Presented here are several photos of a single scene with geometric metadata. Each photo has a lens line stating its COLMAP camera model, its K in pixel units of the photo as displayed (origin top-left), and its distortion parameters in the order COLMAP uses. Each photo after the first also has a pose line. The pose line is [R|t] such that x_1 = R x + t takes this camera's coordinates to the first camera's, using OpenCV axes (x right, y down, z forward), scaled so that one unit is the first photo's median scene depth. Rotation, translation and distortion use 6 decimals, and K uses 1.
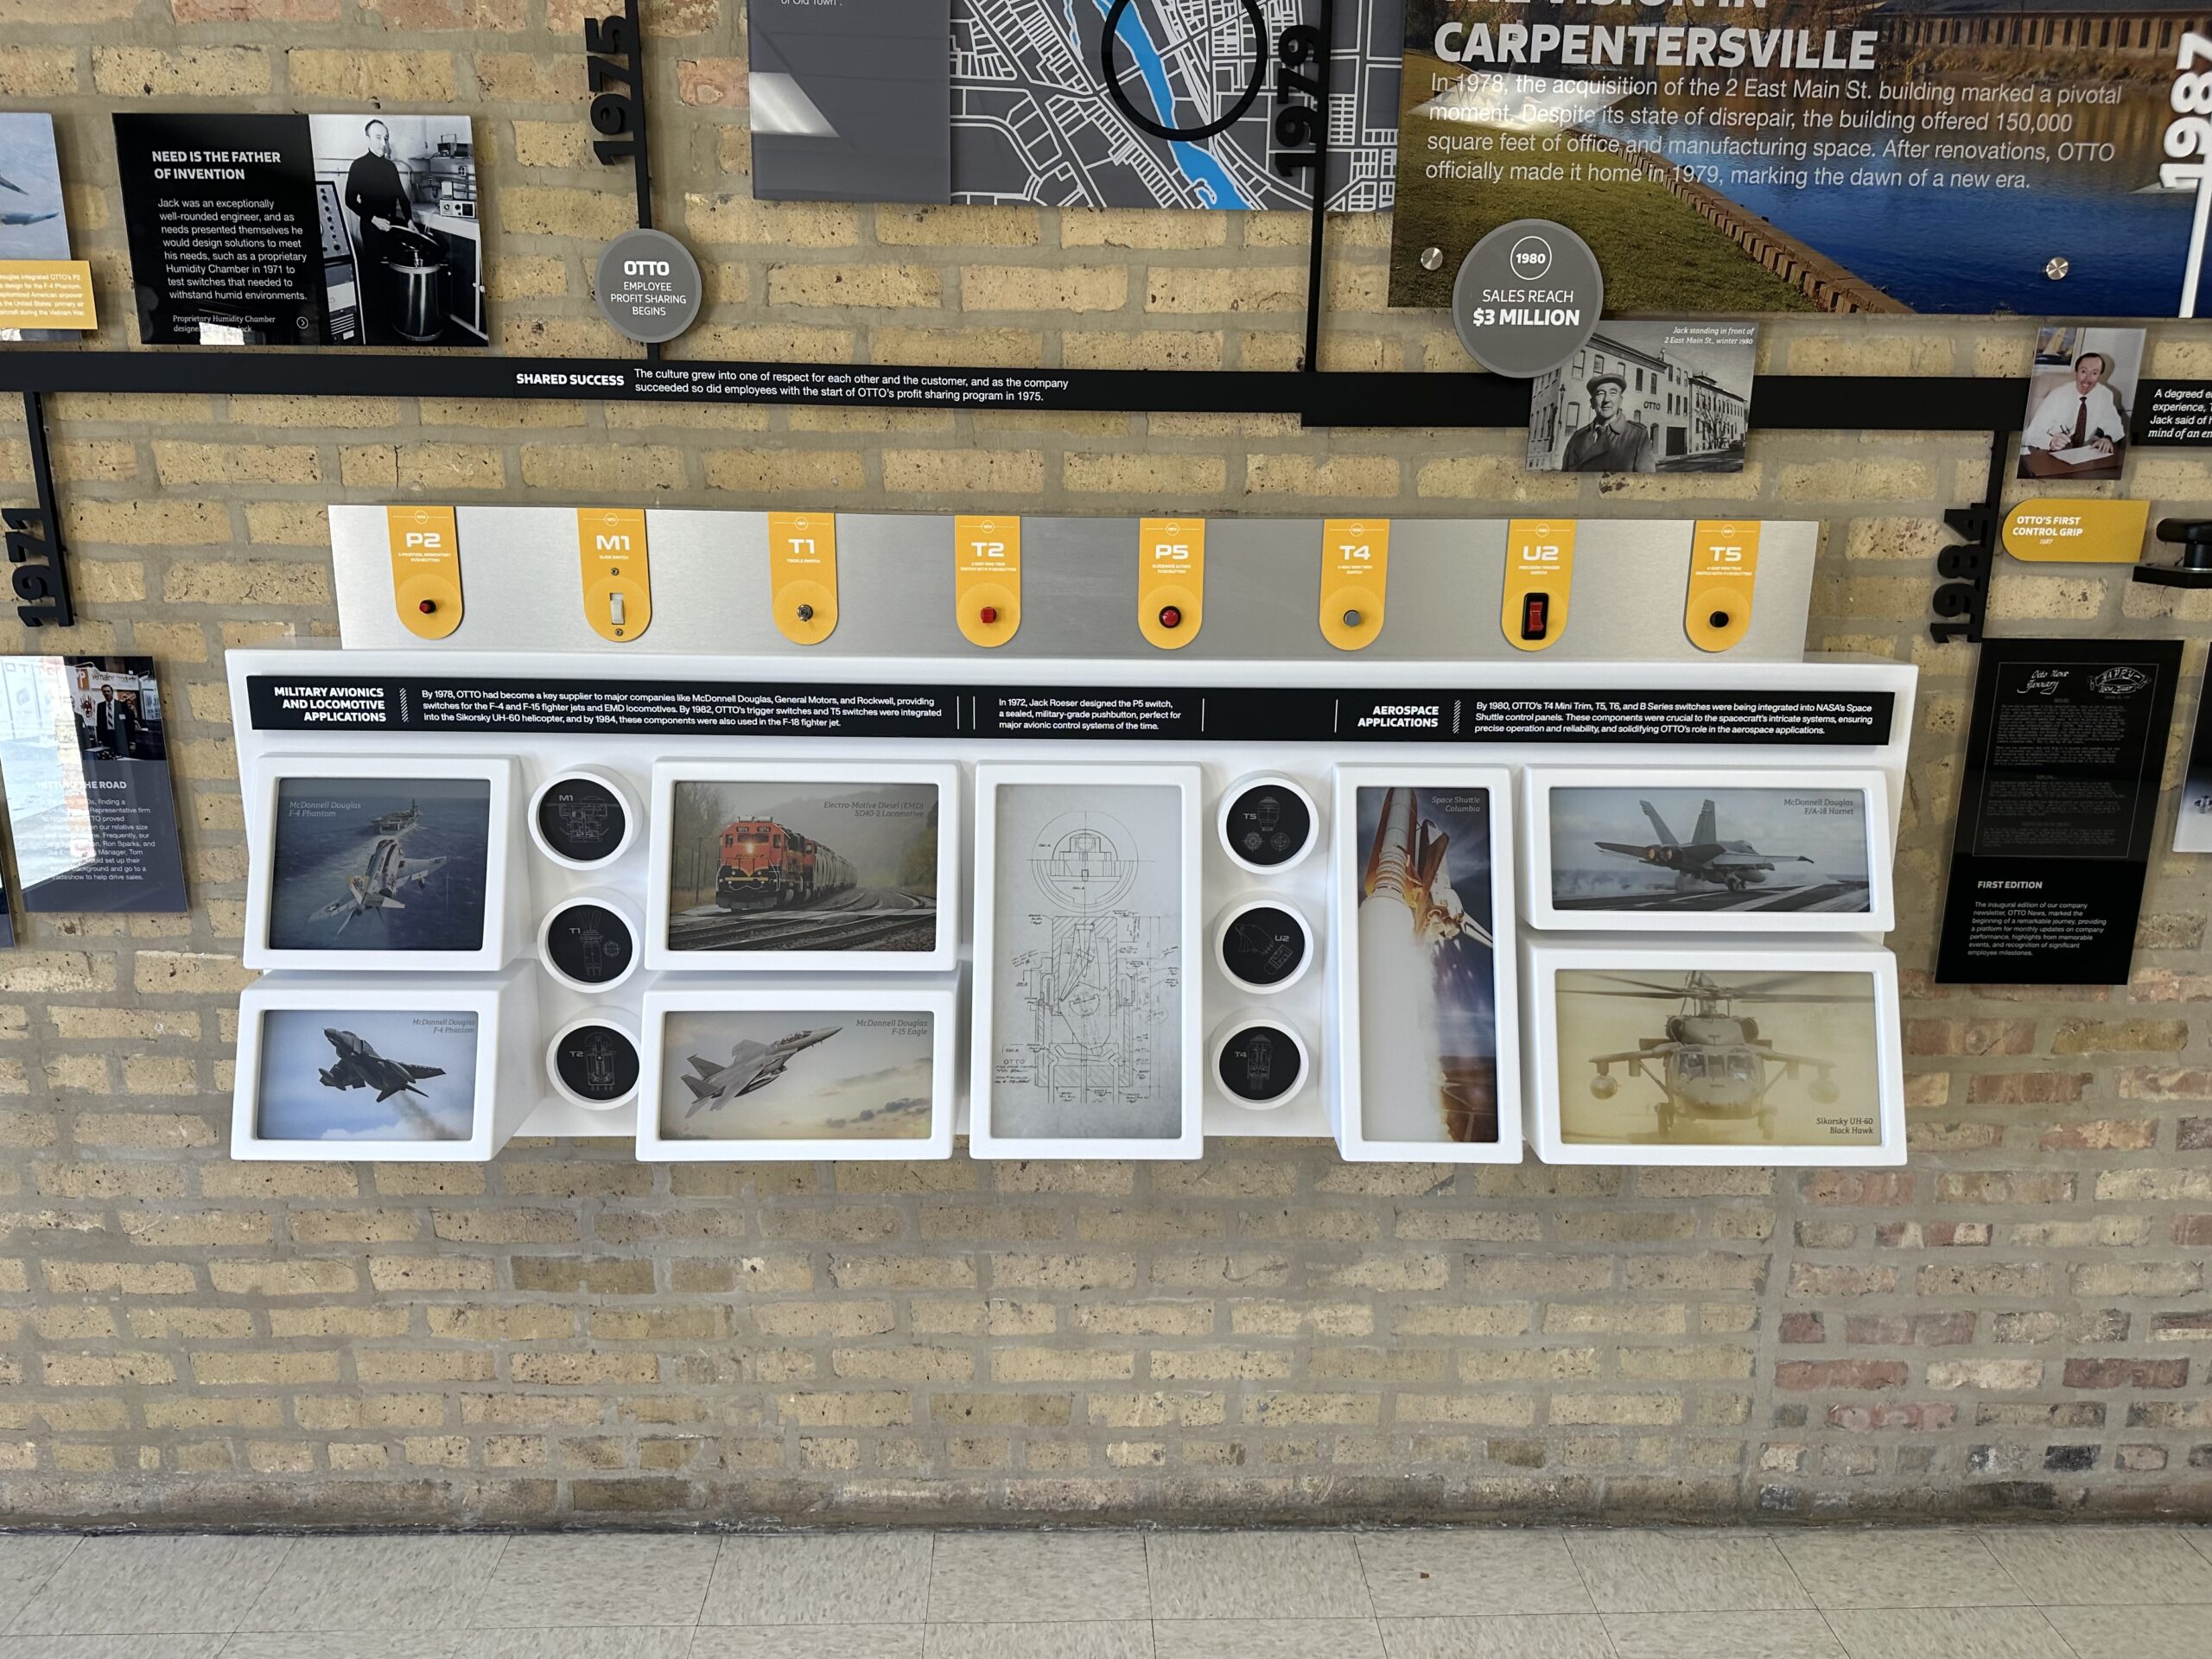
lens RADIAL K [[1631.8, 0, 1106.0], [0, 1631.8, 829.5], [0, 0, 1]] dist [0.092697, -0.176811]
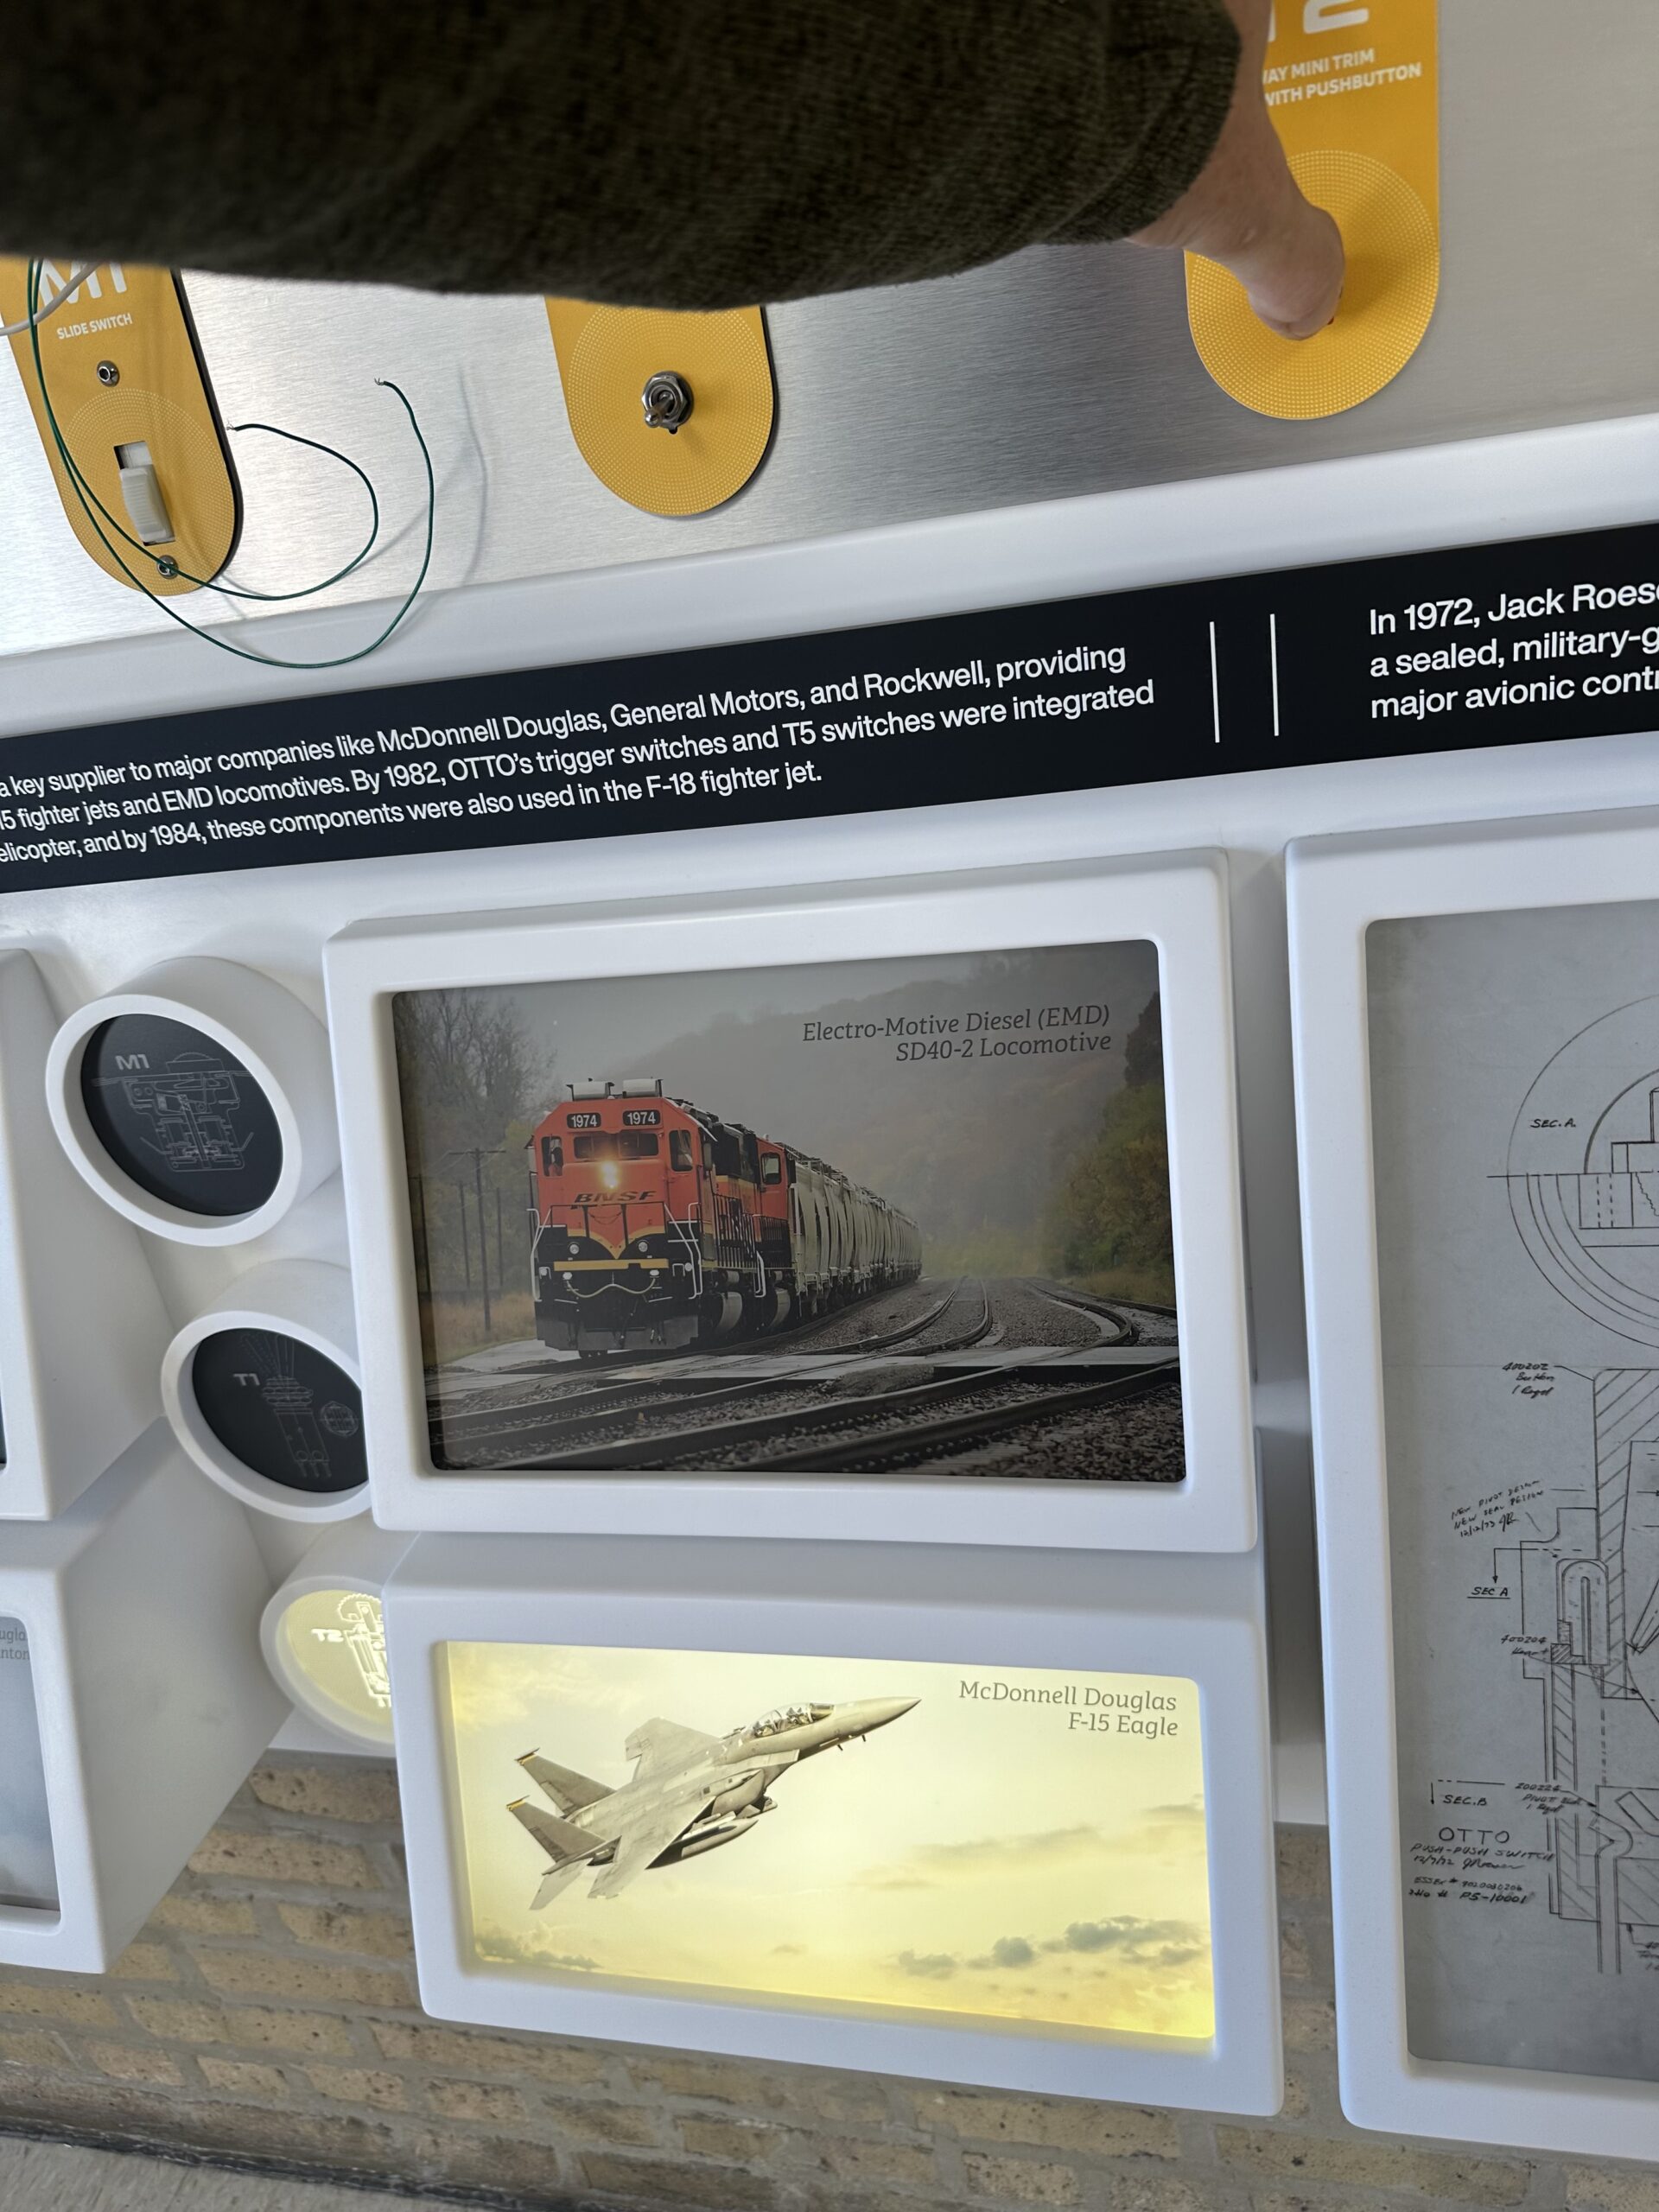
lens RADIAL K [[1631.8, 0, 816.5], [0, 1631.8, 1149.4], [0, 0, 1]] dist [0.092697, -0.176811]
pose [[0.954545, -0.044993, -0.294650, -0.075794], [0.109945, 0.971983, 0.207754, -0.059931], [0.277048, -0.230706, 0.932748, 0.697842]]
